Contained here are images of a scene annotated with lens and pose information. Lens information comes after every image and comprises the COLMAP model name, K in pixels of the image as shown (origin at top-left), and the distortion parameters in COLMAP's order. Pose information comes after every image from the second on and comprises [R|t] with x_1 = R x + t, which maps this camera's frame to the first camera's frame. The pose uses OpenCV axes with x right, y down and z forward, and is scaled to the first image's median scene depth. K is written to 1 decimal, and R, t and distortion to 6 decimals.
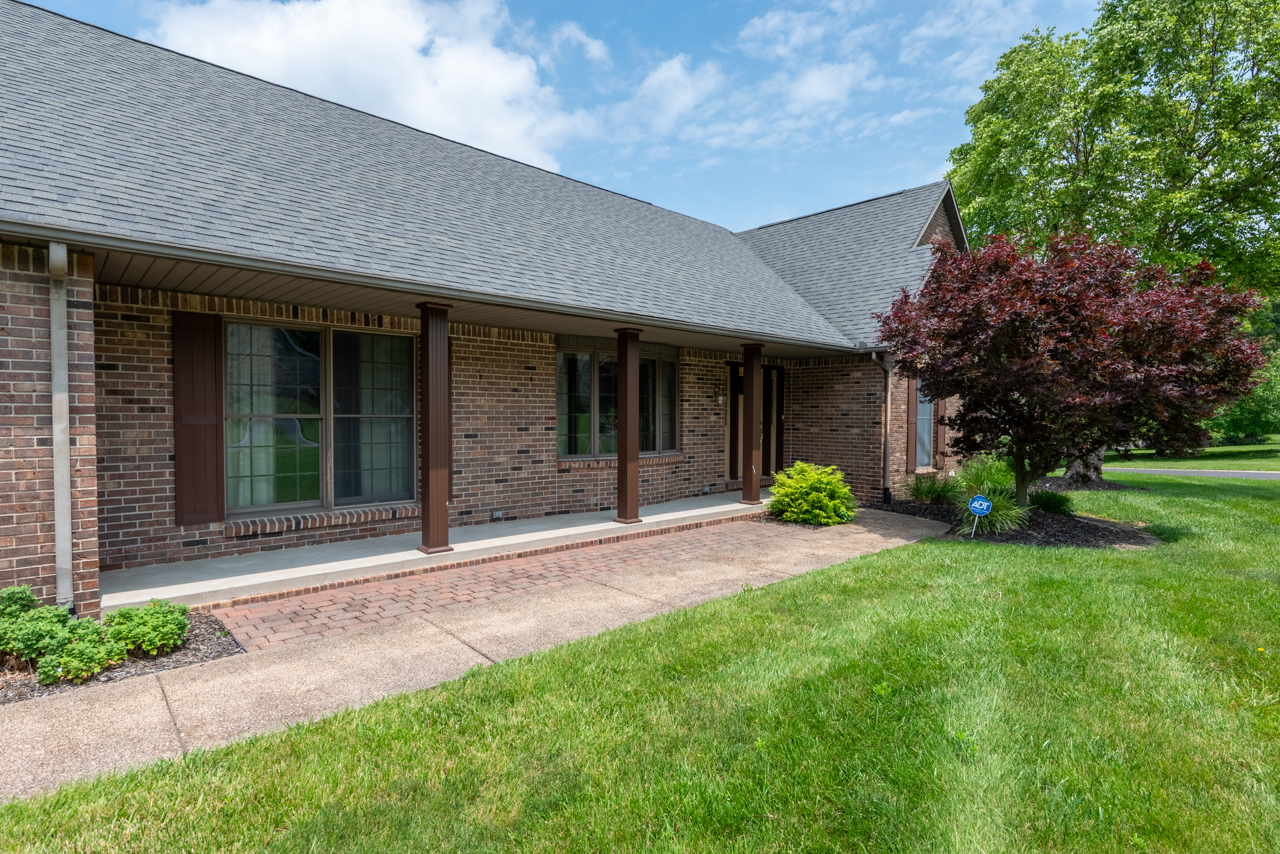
lens RADIAL K [[643.2, 0, 639.7], [0, 643.2, 433.1], [0, 0, 1]] dist [-0.001729, 0.001157]
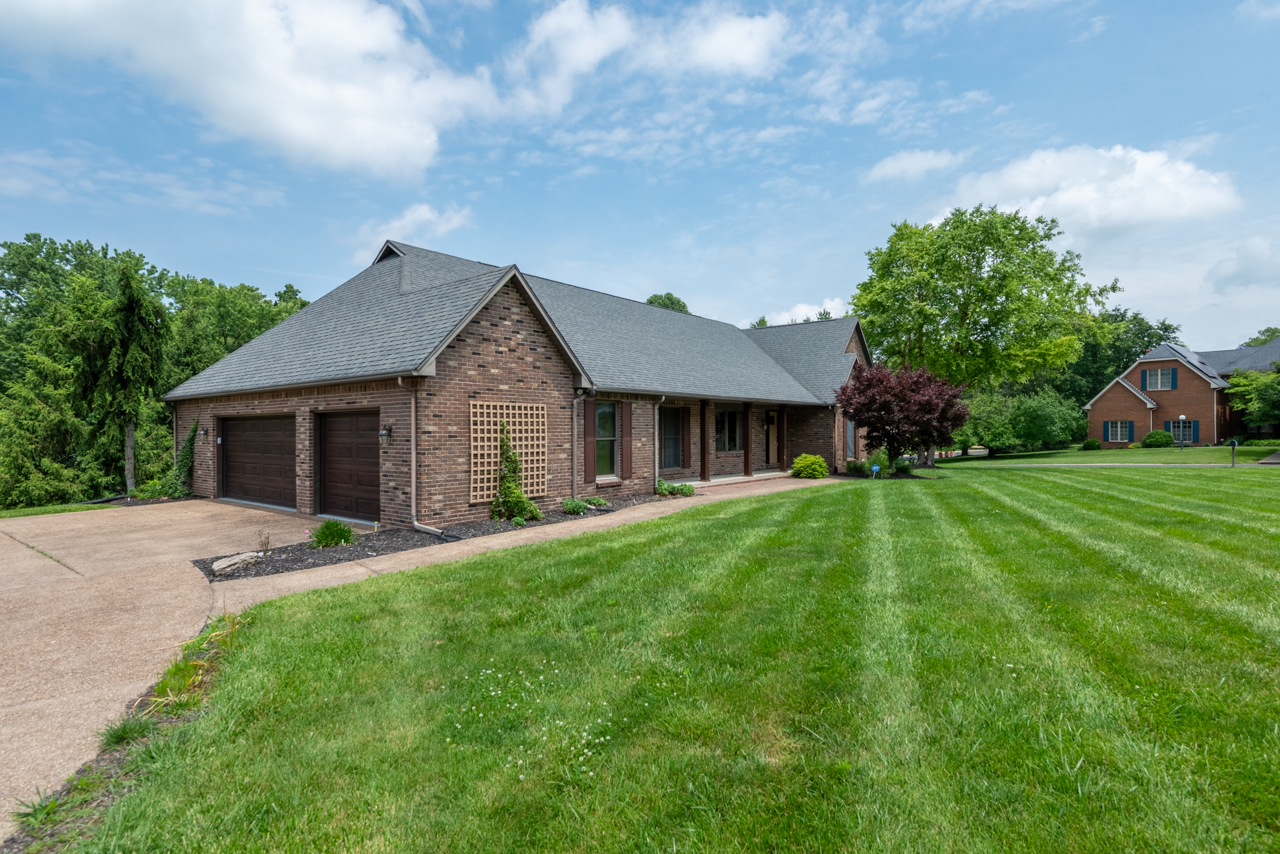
lens RADIAL K [[643.2, 0, 639.6], [0, 643.2, 424.5], [0, 0, 1]] dist [-0.001729, 0.001157]
pose [[0.990743, -0.005297, 0.135646, -0.615810], [0.010196, 0.999320, -0.035446, 0.013185], [-0.135366, 0.036501, 0.990123, -1.163705]]
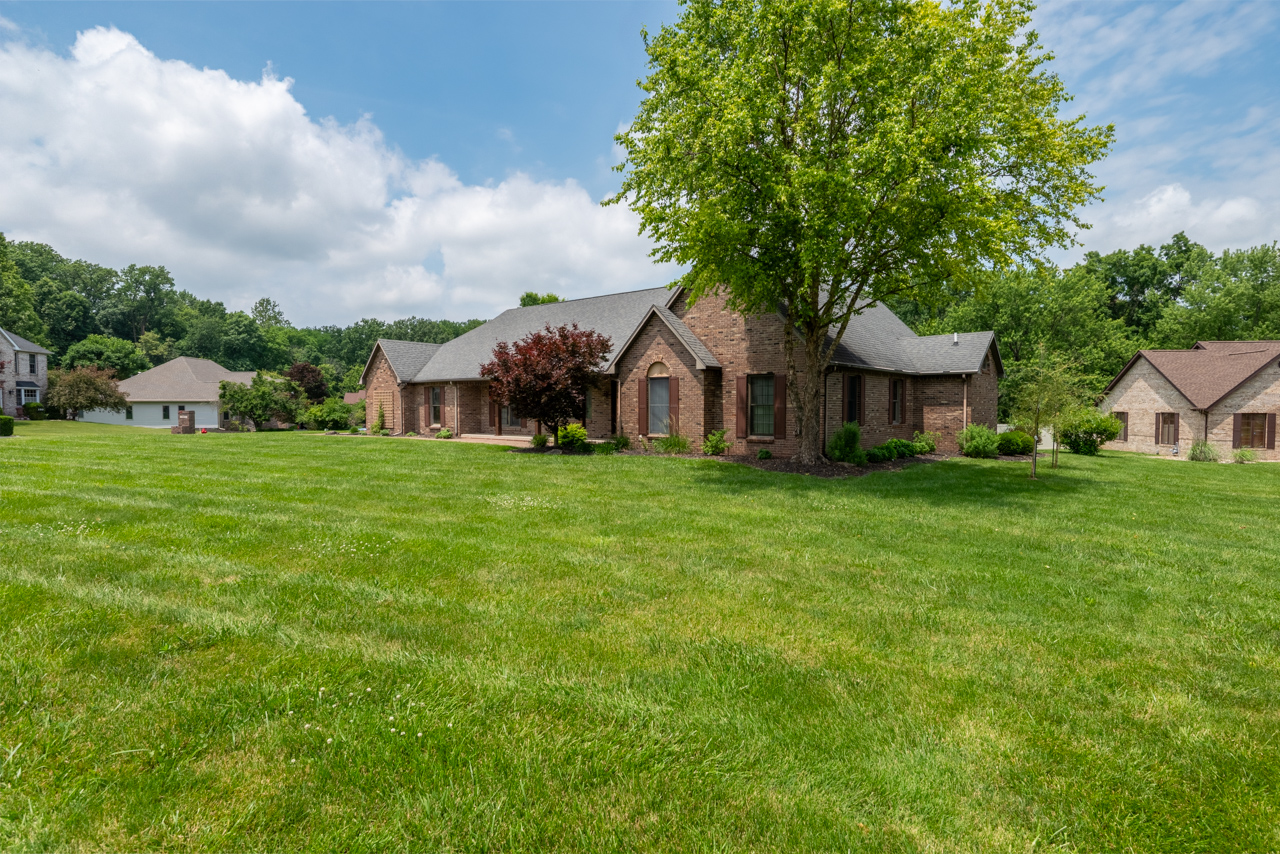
lens RADIAL K [[643.2, 0, 641.6], [0, 643.2, 425.1], [0, 0, 1]] dist [-0.001729, 0.001157]
pose [[0.108123, 0.025769, -0.993803, 2.495035], [-0.026429, 0.999385, 0.023038, -0.009517], [0.993786, 0.023775, 0.108738, 0.904465]]
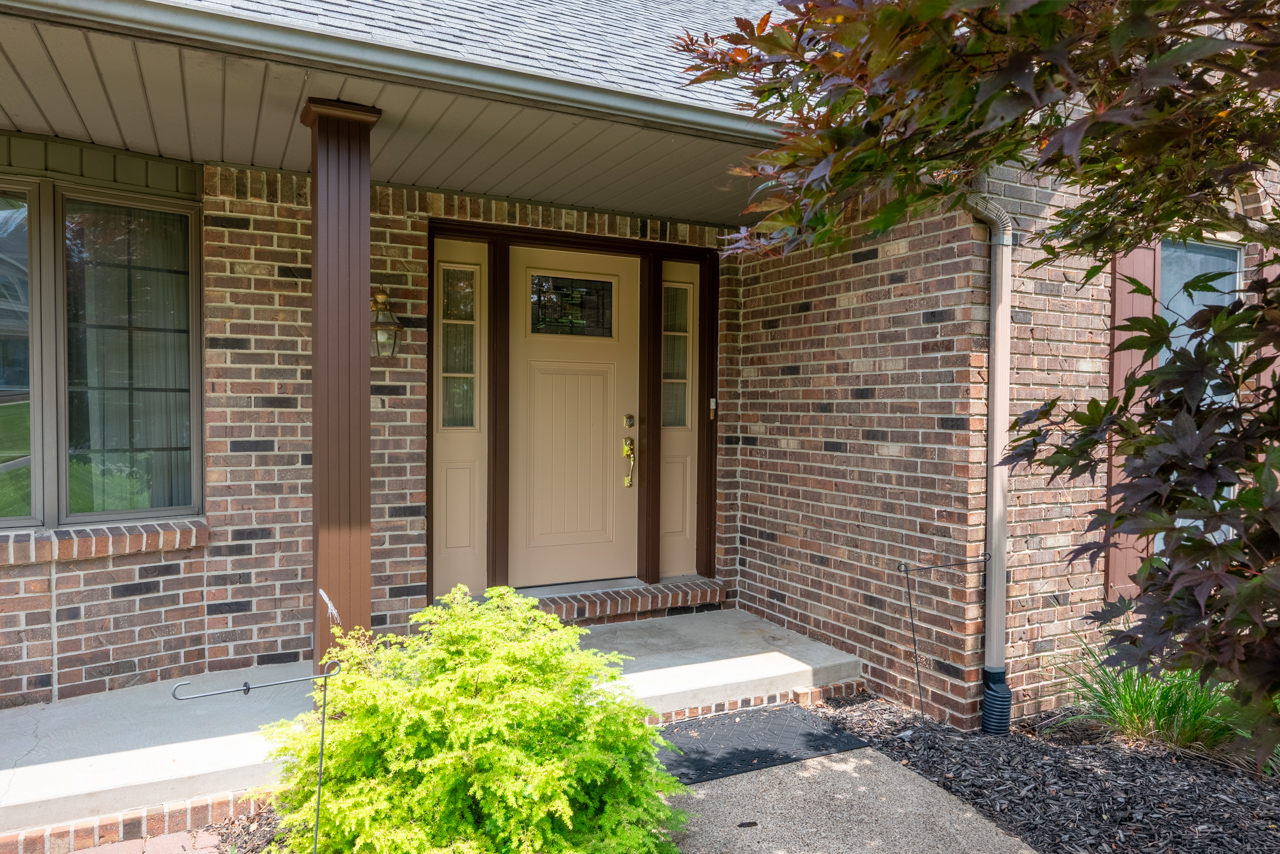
lens RADIAL K [[846.0, 0, 644.1], [0, 846.0, 429.9], [0, 0, 1]] dist [-0.003984, -0.000427]
pose [[0.962463, 0.010358, -0.271217, 0.354637], [-0.010869, 0.999941, -0.000382, -0.012167], [0.271197, 0.003316, 0.962518, 0.656725]]
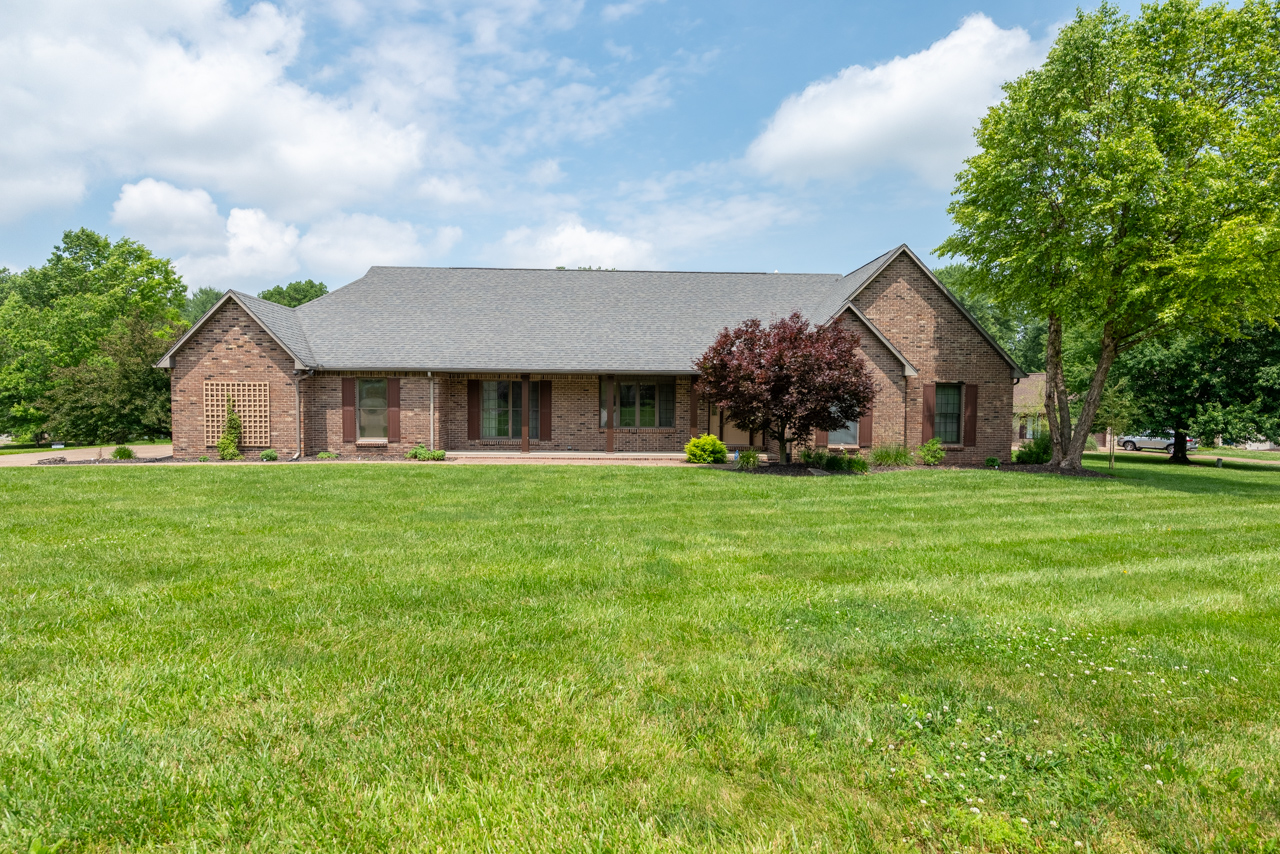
lens RADIAL K [[643.2, 0, 634.0], [0, 643.2, 421.4], [0, 0, 1]] dist [-0.001729, 0.001157]
pose [[0.741986, 0.015806, -0.670229, 1.270037], [-0.024010, 0.999707, -0.003005, 0.017038], [0.669985, 0.018322, 0.742149, -0.556346]]
